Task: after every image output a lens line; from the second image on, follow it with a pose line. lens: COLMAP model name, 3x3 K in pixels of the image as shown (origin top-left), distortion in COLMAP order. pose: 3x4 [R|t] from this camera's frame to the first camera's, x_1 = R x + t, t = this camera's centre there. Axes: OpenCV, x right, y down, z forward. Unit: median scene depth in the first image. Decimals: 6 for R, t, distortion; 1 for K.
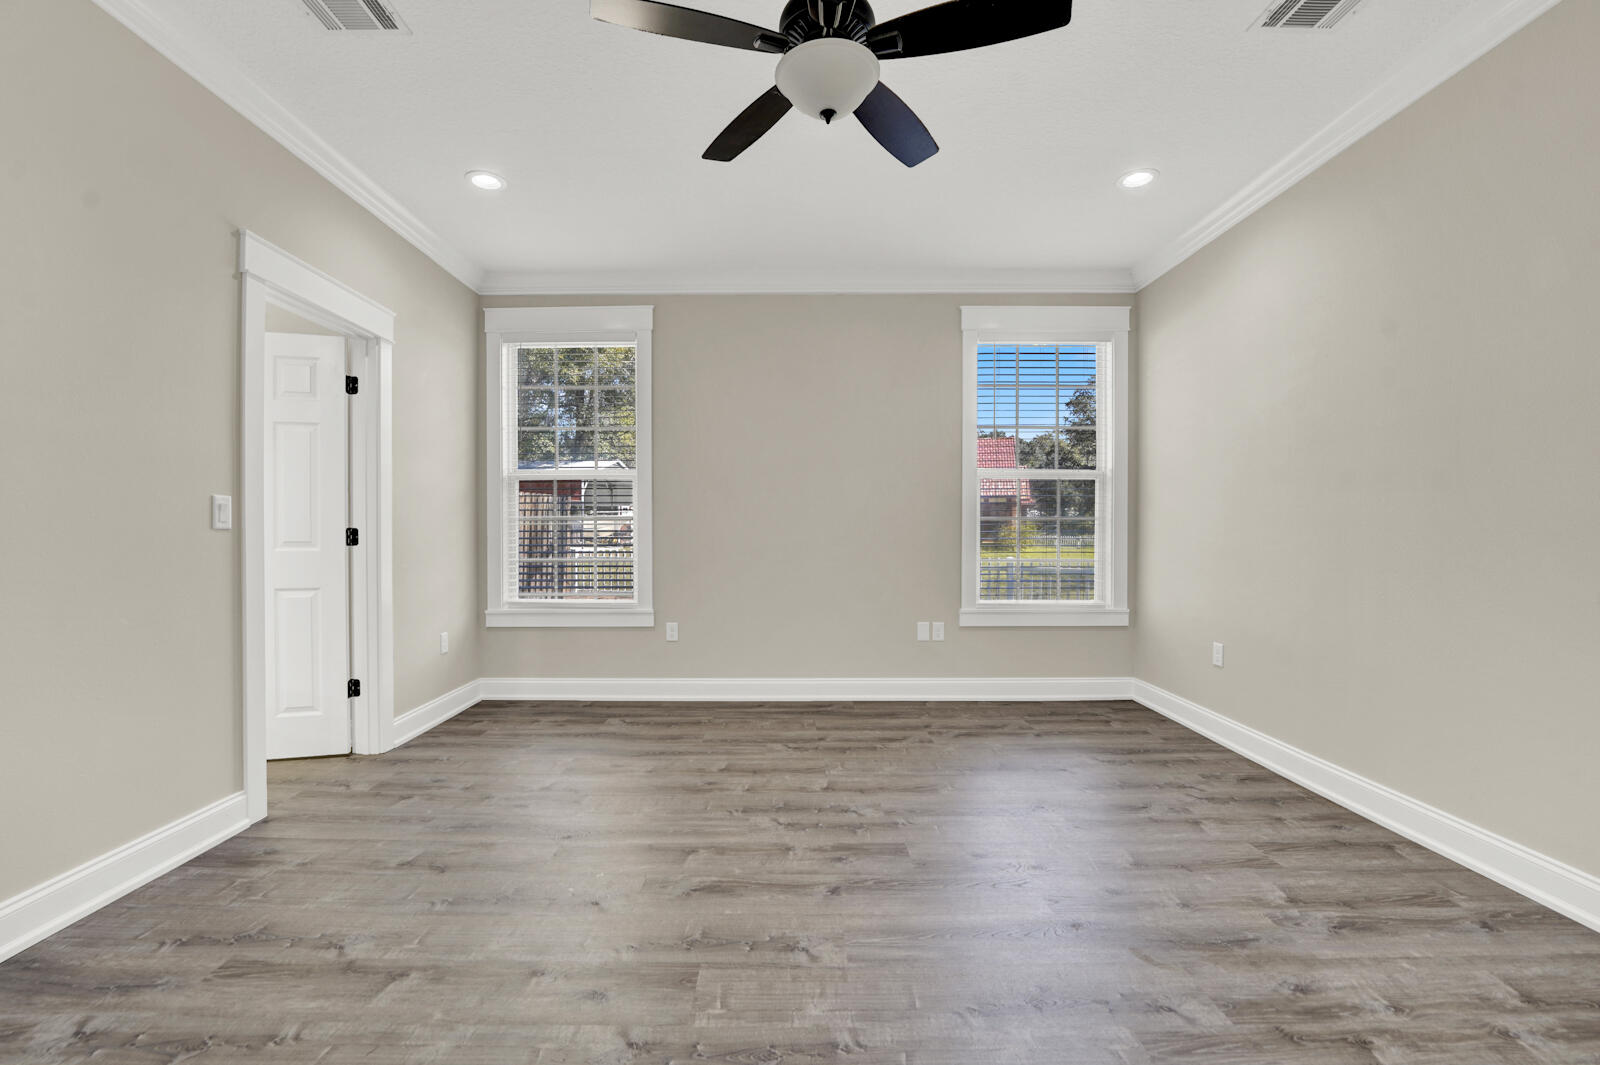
lens RADIAL K [[662.3, 0, 788.7], [0, 662.3, 536.6], [0, 0, 1]] dist [-0.027373, 0.003396]
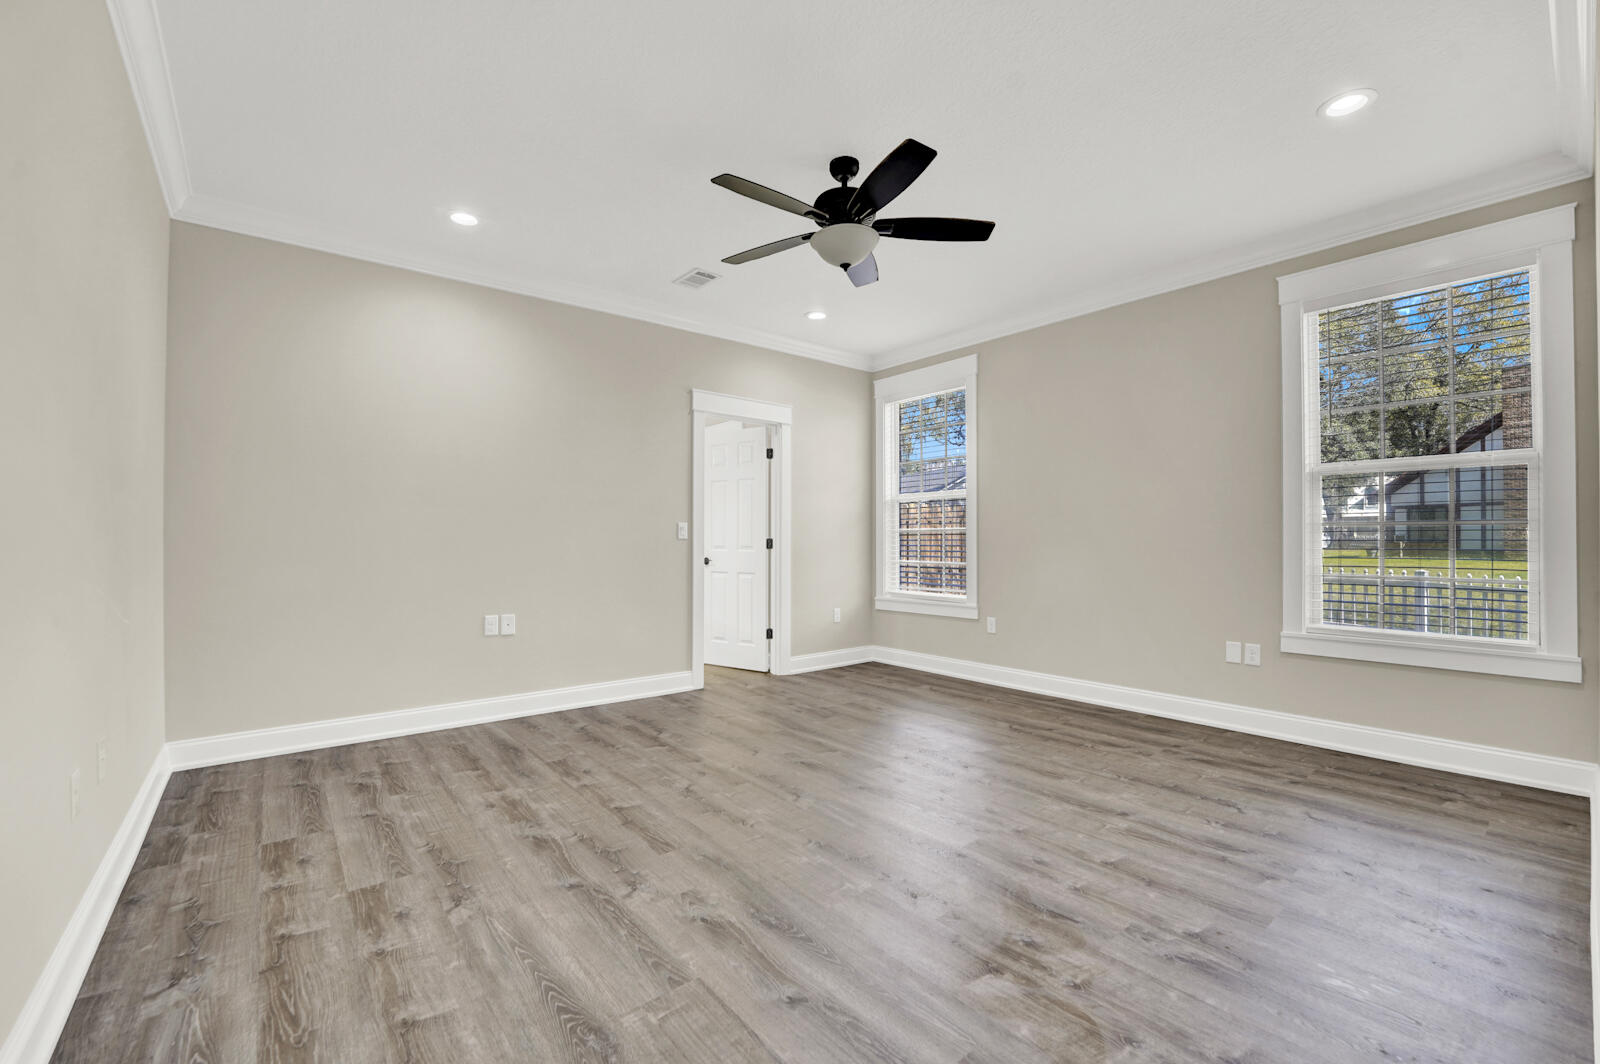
lens RADIAL K [[662.3, 0, 788.7], [0, 662.3, 536.1], [0, 0, 1]] dist [-0.027373, 0.003396]
pose [[0.626929, -0.005221, -0.779059, 0.606643], [-0.005375, 0.999925, -0.011026, -0.000506], [0.779058, 0.011100, 0.626854, -0.026469]]
